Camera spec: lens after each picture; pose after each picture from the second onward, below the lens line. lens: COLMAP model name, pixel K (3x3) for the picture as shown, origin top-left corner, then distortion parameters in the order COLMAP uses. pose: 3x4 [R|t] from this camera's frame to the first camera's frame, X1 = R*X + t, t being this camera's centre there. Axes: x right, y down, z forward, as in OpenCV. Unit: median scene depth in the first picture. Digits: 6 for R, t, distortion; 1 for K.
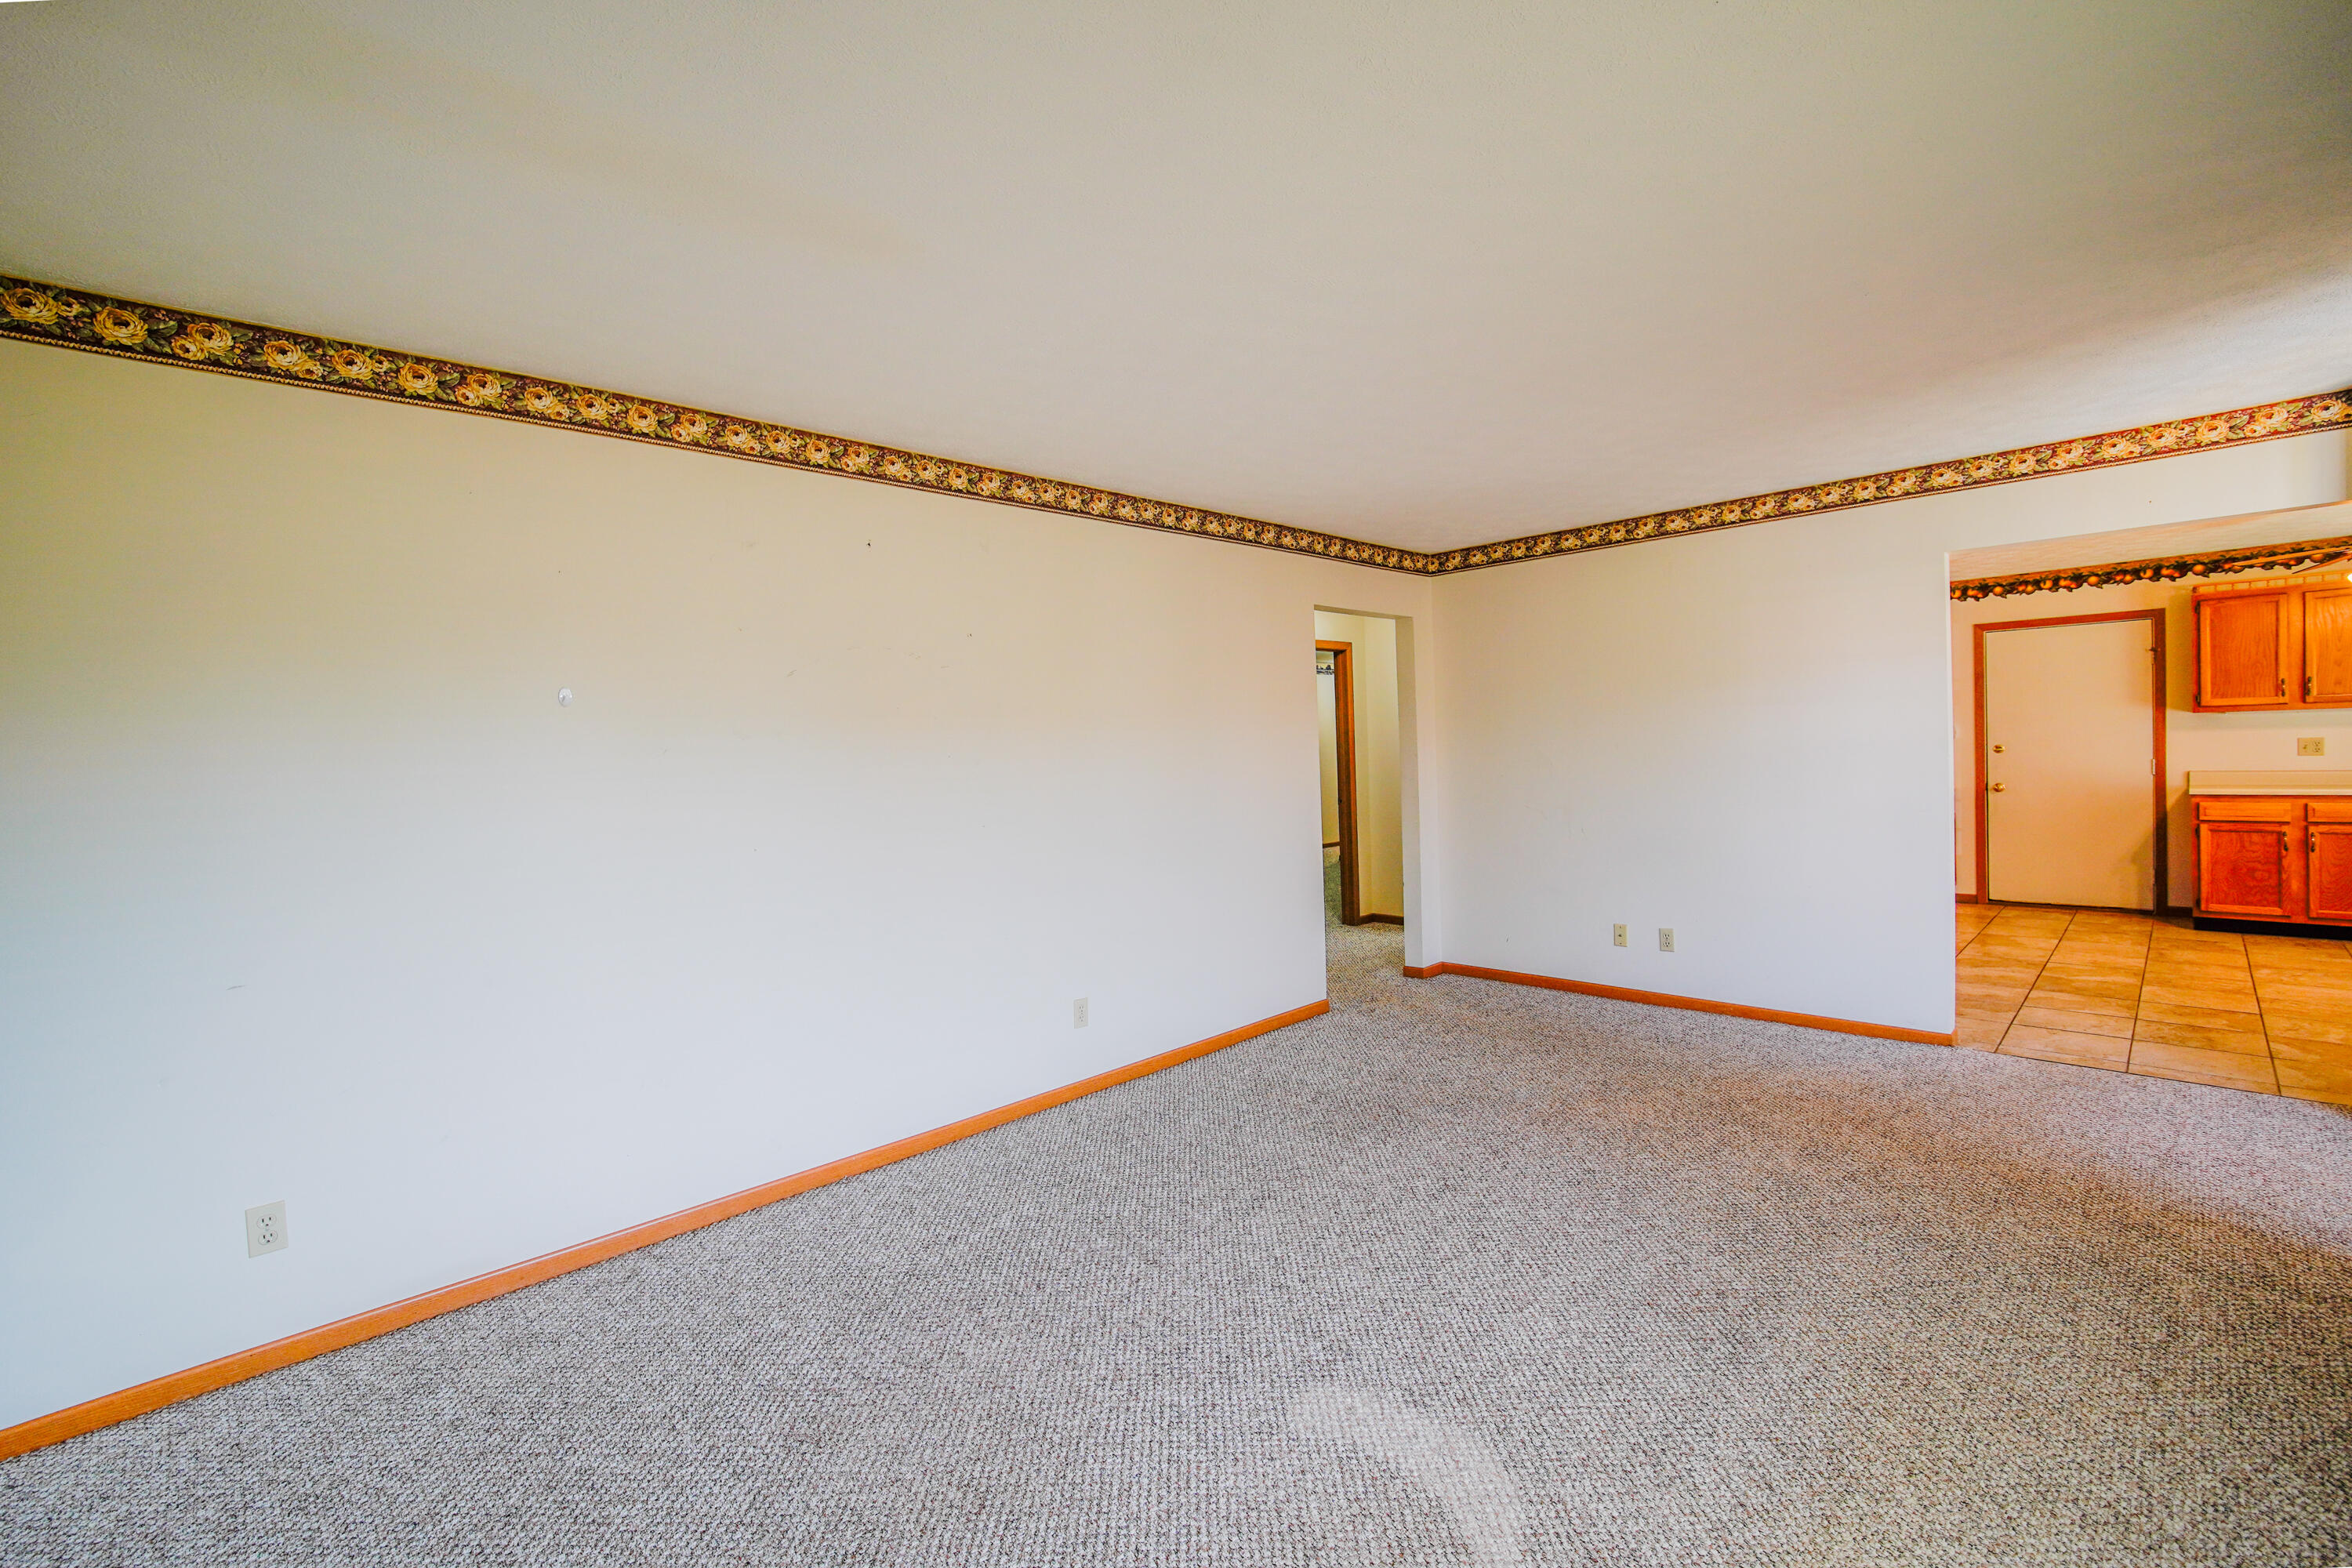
lens RADIAL K [[996.7, 0, 1174.6], [0, 996.7, 776.5], [0, 0, 1]] dist [-0.010129, 0.000279]
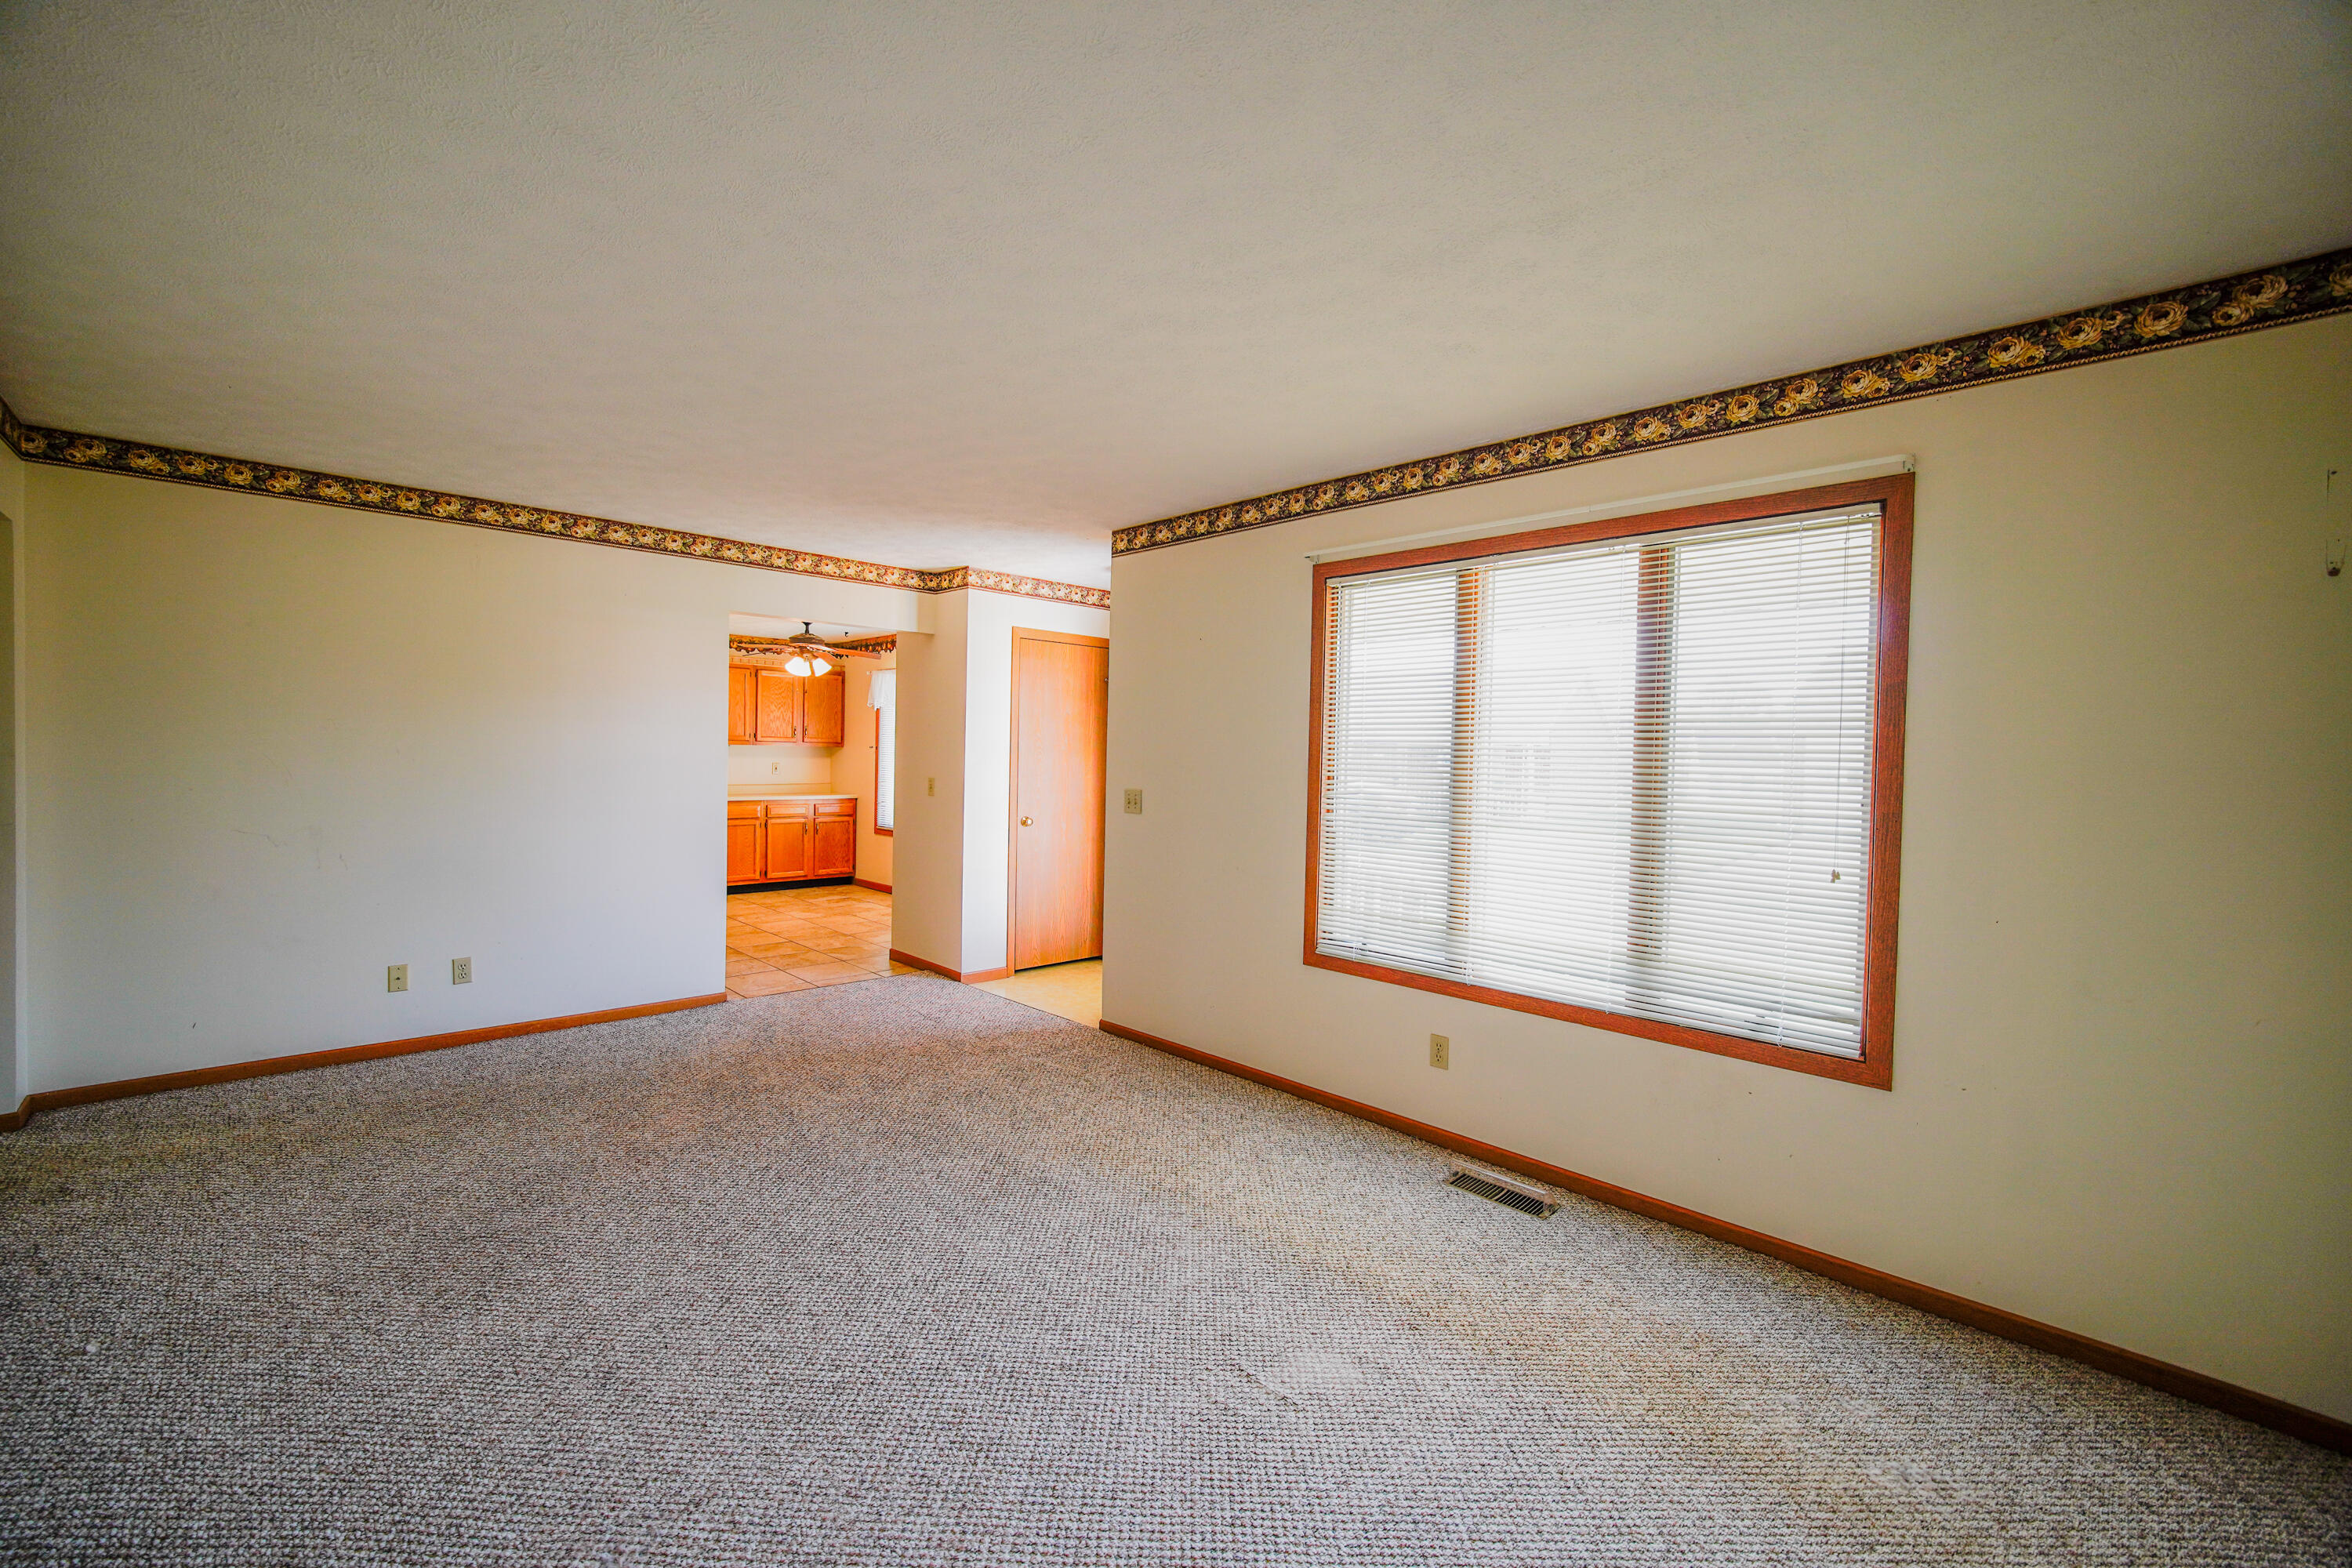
lens RADIAL K [[958.7, 0, 1158.3], [0, 958.7, 765.6], [0, 0, 1]] dist [-0.021169, 0.000021]
pose [[0.008602, 0.023342, 0.999691, -0.515217], [0.007290, 0.999699, -0.023405, 0.005713], [-0.999936, 0.007489, 0.008430, 0.523224]]
